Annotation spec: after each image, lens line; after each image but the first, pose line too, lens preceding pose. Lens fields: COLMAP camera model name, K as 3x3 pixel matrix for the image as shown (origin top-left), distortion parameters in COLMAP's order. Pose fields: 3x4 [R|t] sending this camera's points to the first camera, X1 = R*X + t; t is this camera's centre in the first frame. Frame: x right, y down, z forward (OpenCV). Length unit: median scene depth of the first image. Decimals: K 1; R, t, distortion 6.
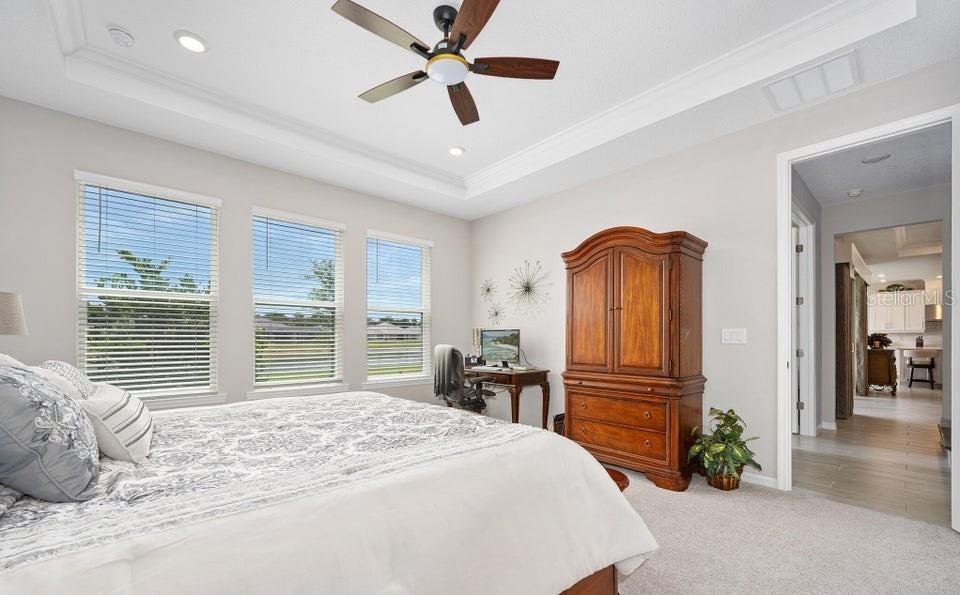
lens RADIAL K [[391.7, 0, 477.1], [0, 391.7, 339.7], [0, 0, 1]] dist [-0.000018, -0.000004]
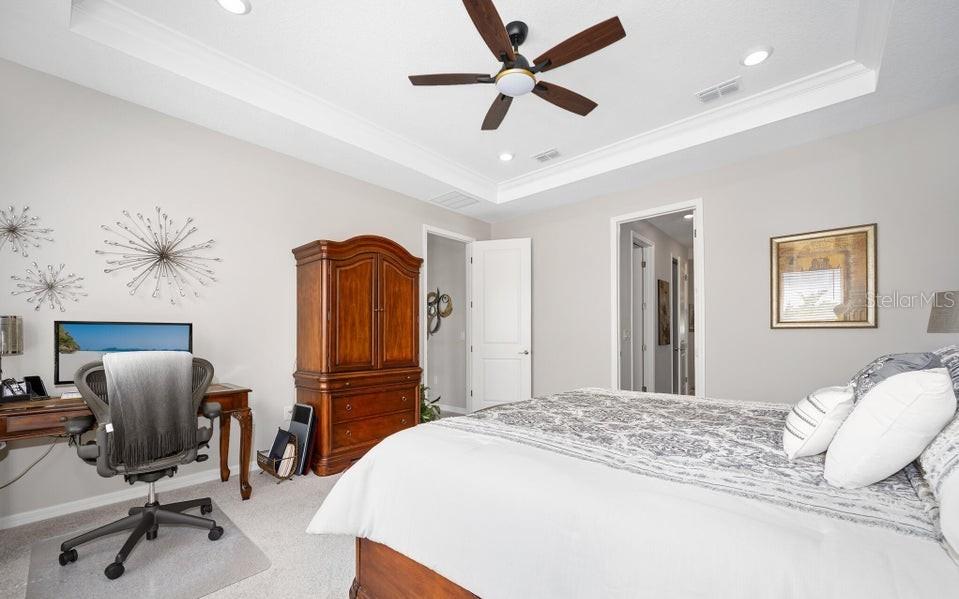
lens RADIAL K [[382.0, 0, 476.3], [0, 382.0, 344.3], [0, 0, 1]] dist [0.000062, -0.000006]
pose [[-0.111185, -0.011934, 0.993728, -0.728989], [0.009172, 0.999873, 0.013034, 0.004469], [-0.993757, 0.010564, -0.111062, 0.833168]]
